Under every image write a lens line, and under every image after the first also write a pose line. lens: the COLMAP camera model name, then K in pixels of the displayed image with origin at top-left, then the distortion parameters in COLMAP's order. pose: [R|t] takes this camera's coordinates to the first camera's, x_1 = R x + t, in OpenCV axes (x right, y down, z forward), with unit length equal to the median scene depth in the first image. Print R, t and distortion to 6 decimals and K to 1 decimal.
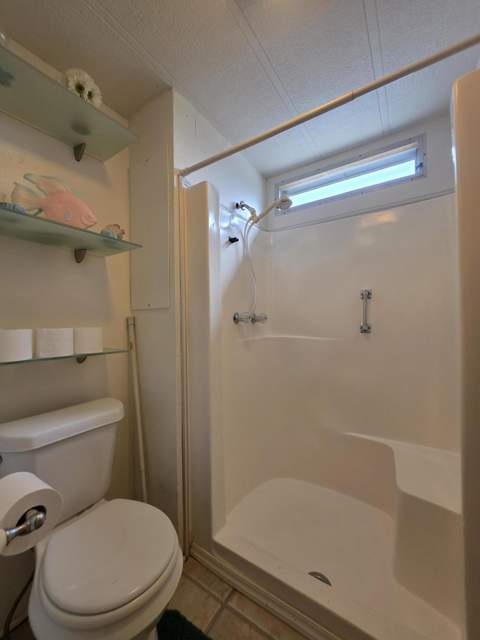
lens RADIAL K [[260.4, 0, 240.0], [0, 260.4, 320.0], [0, 0, 1]] dist [-0.000362, -0.000118]
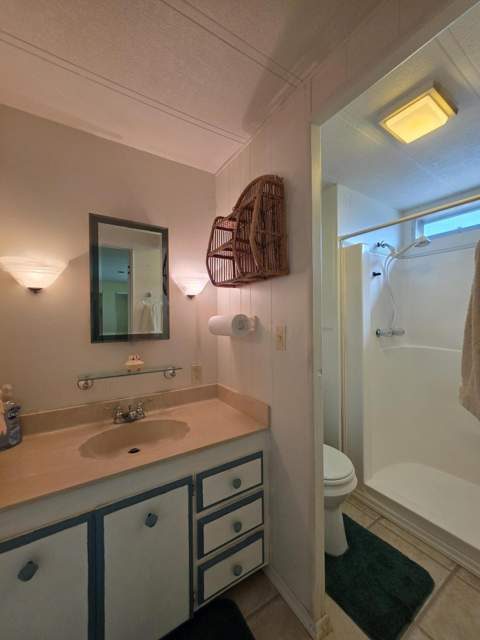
lens RADIAL K [[260.4, 0, 240.0], [0, 260.4, 320.0], [0, 0, 1]] dist [-0.000362, -0.000118]
pose [[0.916837, 0.007357, -0.399195, -0.130708], [-0.000702, 0.999858, 0.016815, -0.094429], [0.399262, -0.015136, 0.916712, -0.494192]]
